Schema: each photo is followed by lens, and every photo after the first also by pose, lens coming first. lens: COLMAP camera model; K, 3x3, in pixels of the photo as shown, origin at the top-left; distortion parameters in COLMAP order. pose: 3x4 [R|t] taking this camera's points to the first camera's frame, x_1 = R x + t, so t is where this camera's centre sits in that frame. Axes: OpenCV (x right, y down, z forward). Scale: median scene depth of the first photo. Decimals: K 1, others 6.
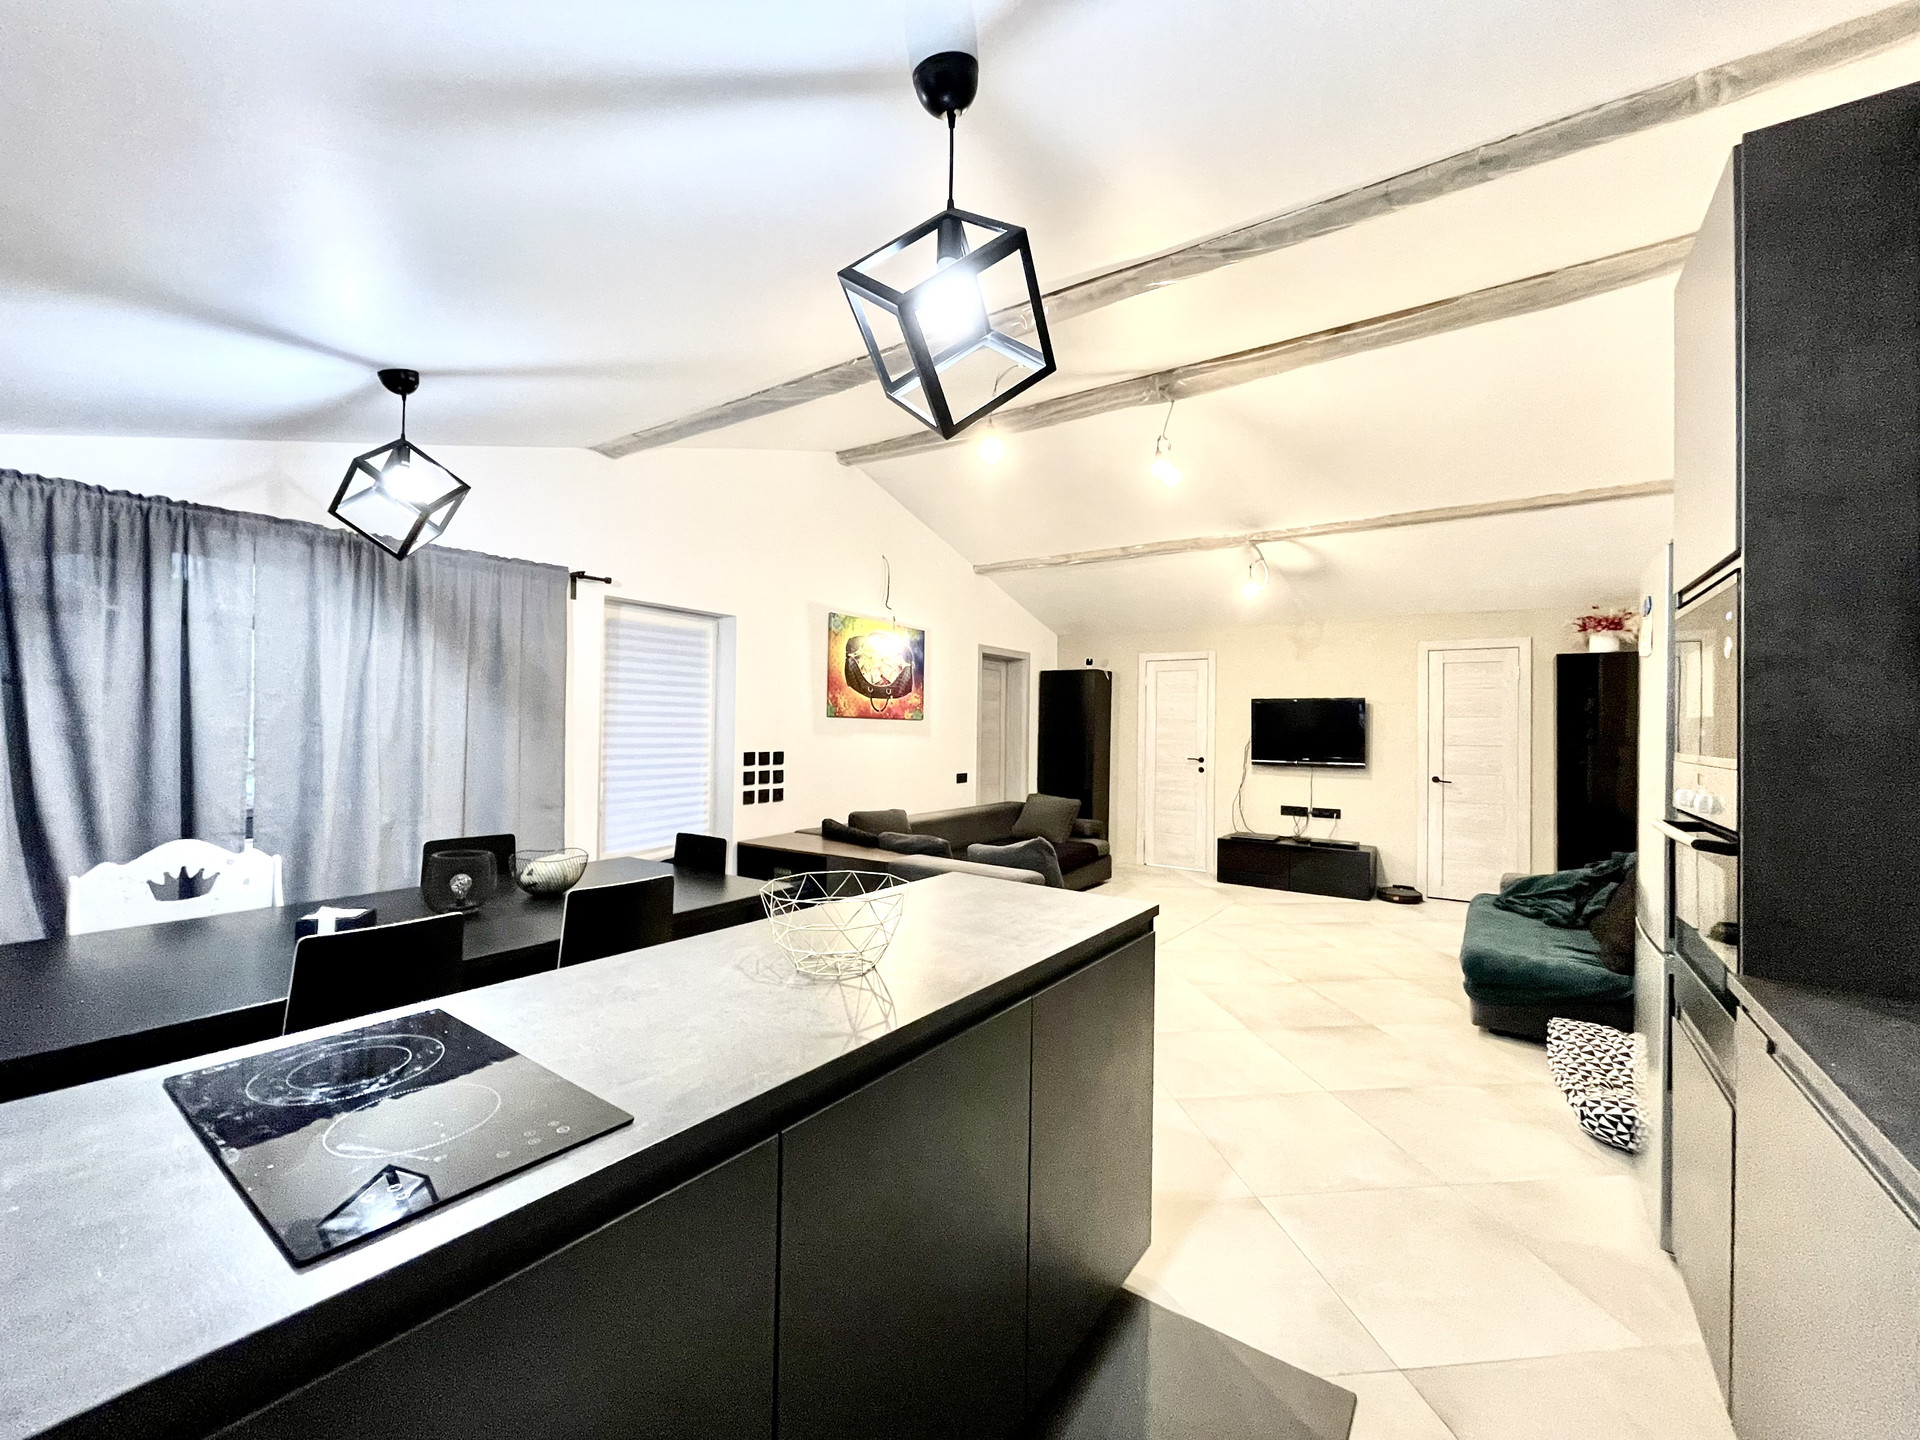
lens RADIAL K [[769.0, 0, 958.4], [0, 769.0, 720.8], [0, 0, 1]] dist [-0.001727, 0.000308]
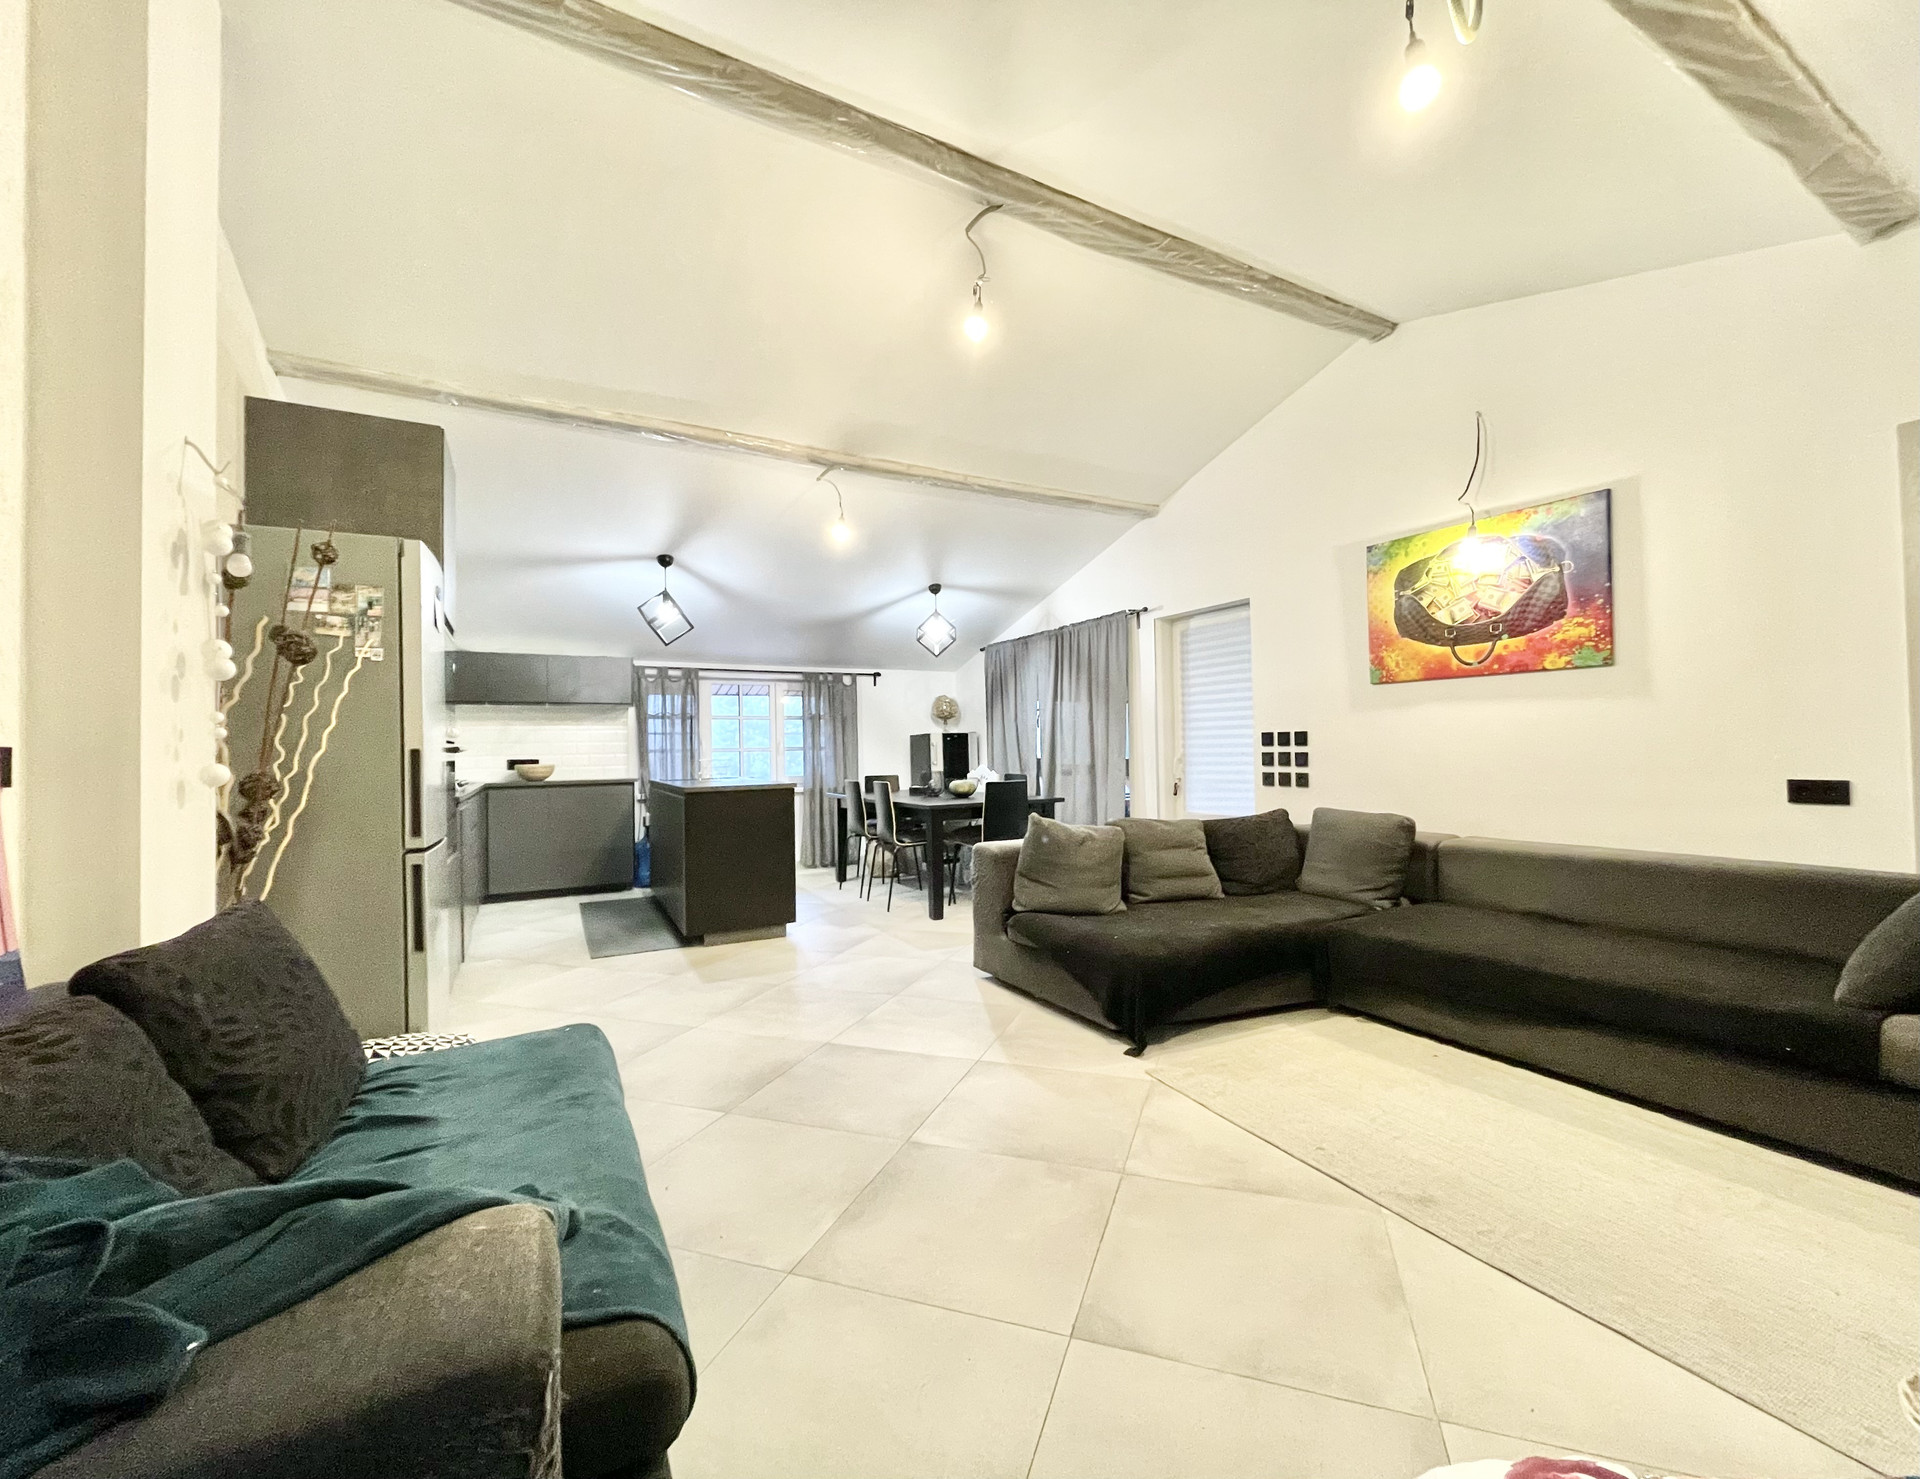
lens RADIAL K [[792.7, 0, 973.5], [0, 792.7, 738.6], [0, 0, 1]] dist [0.003043, -0.000210]
pose [[-0.439869, -0.018876, -0.897863, 0.752512], [0.018346, 0.999382, -0.029998, 0.068672], [0.897874, -0.029668, -0.439251, 1.057832]]
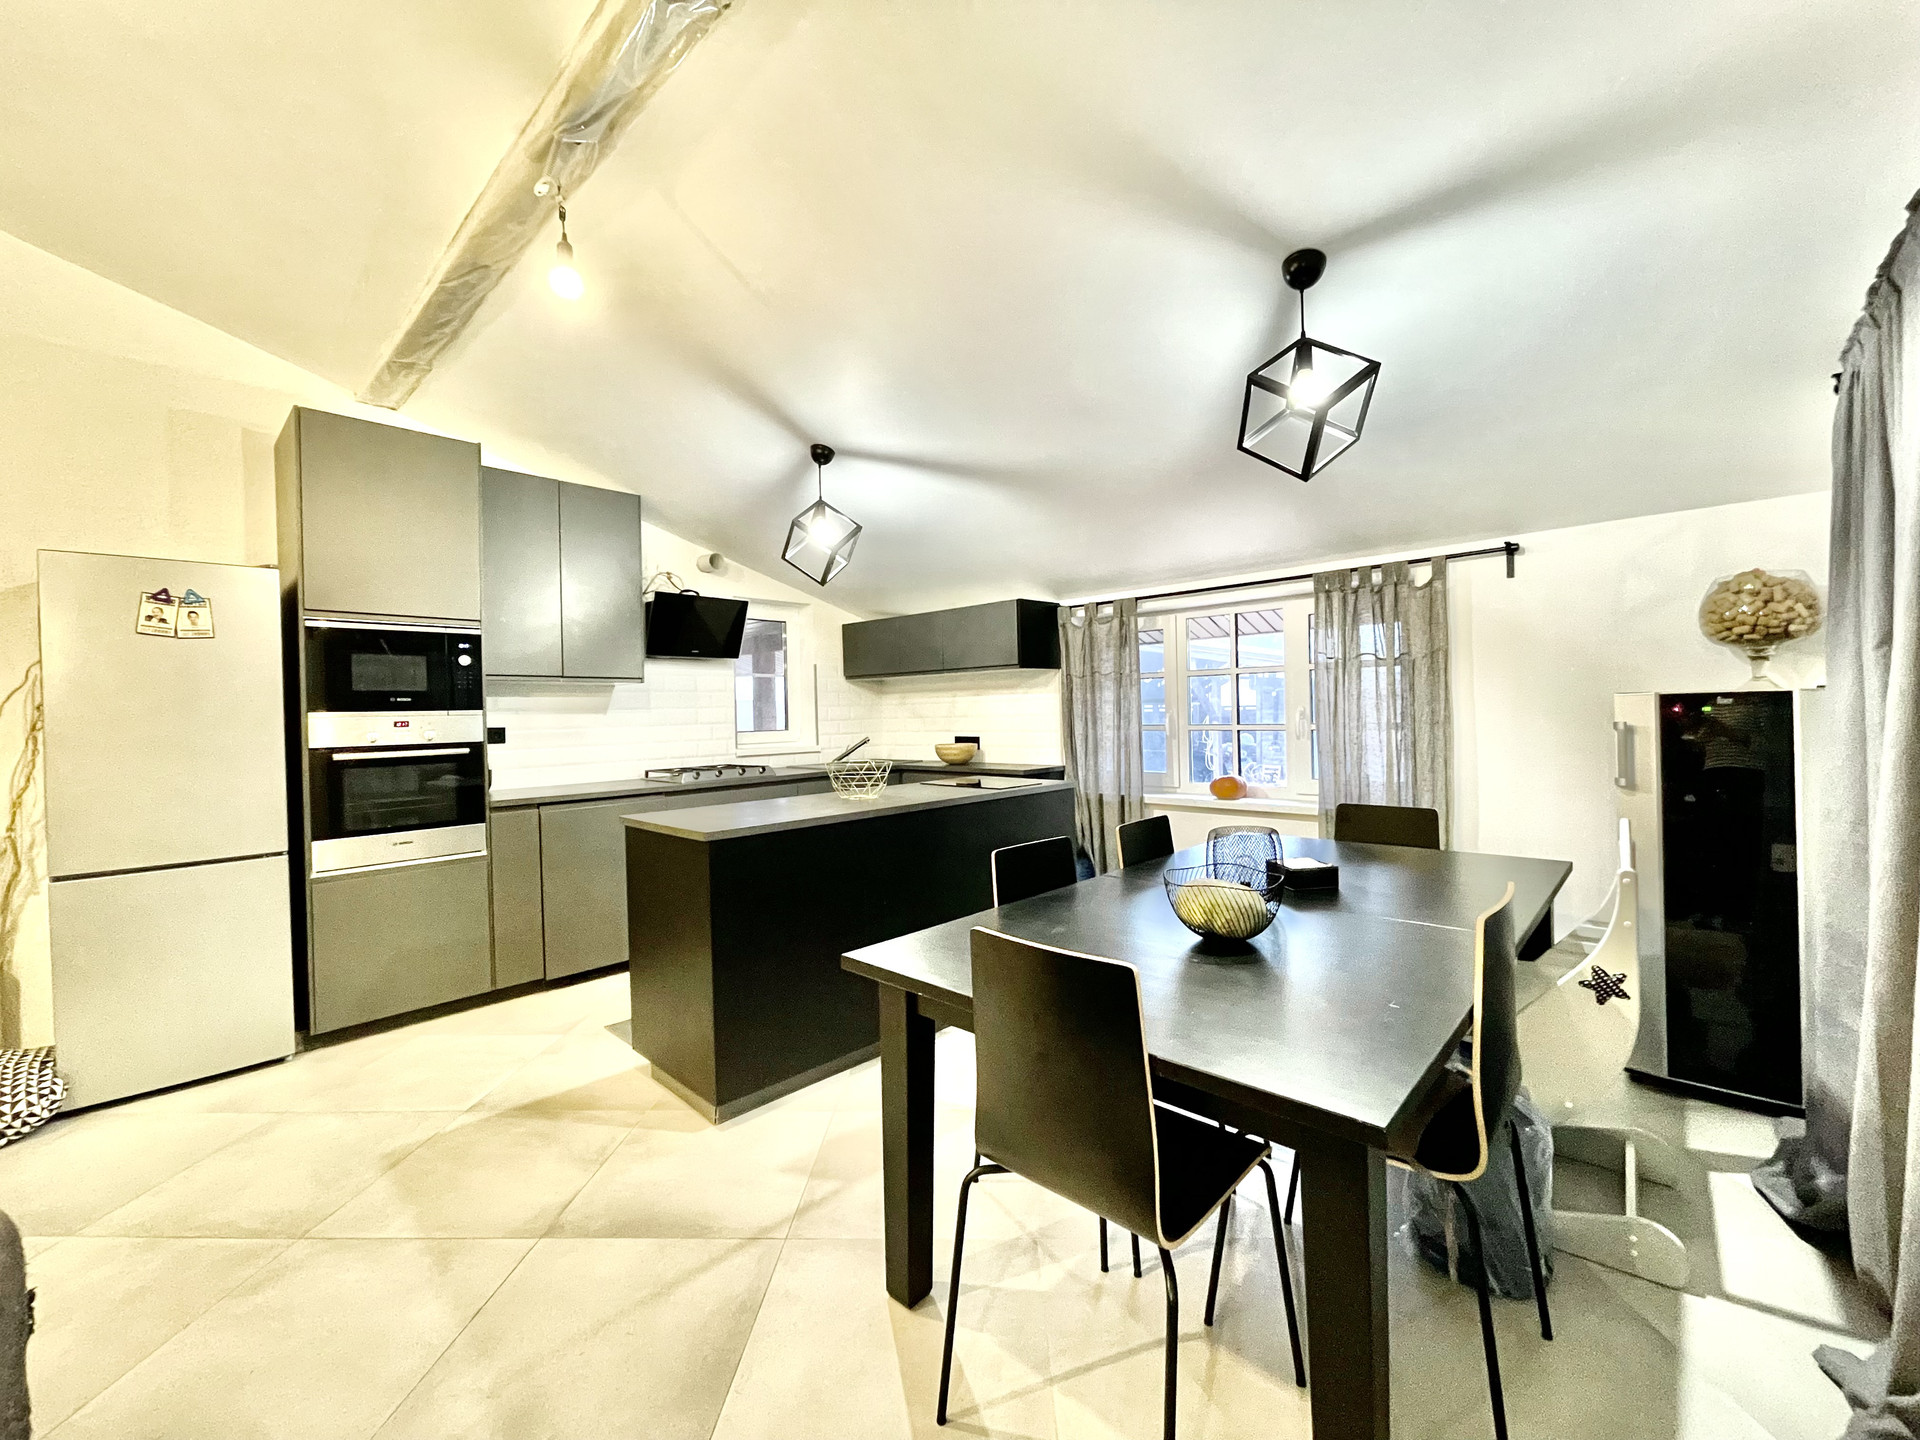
lens RADIAL K [[769.0, 0, 964.3], [0, 769.0, 720.8], [0, 0, 1]] dist [-0.001727, 0.000308]
pose [[-0.988425, 0.007820, 0.151509, -0.228378], [0.009099, 0.999929, 0.007748, 0.021126], [-0.151437, 0.009037, -0.988426, 0.877450]]
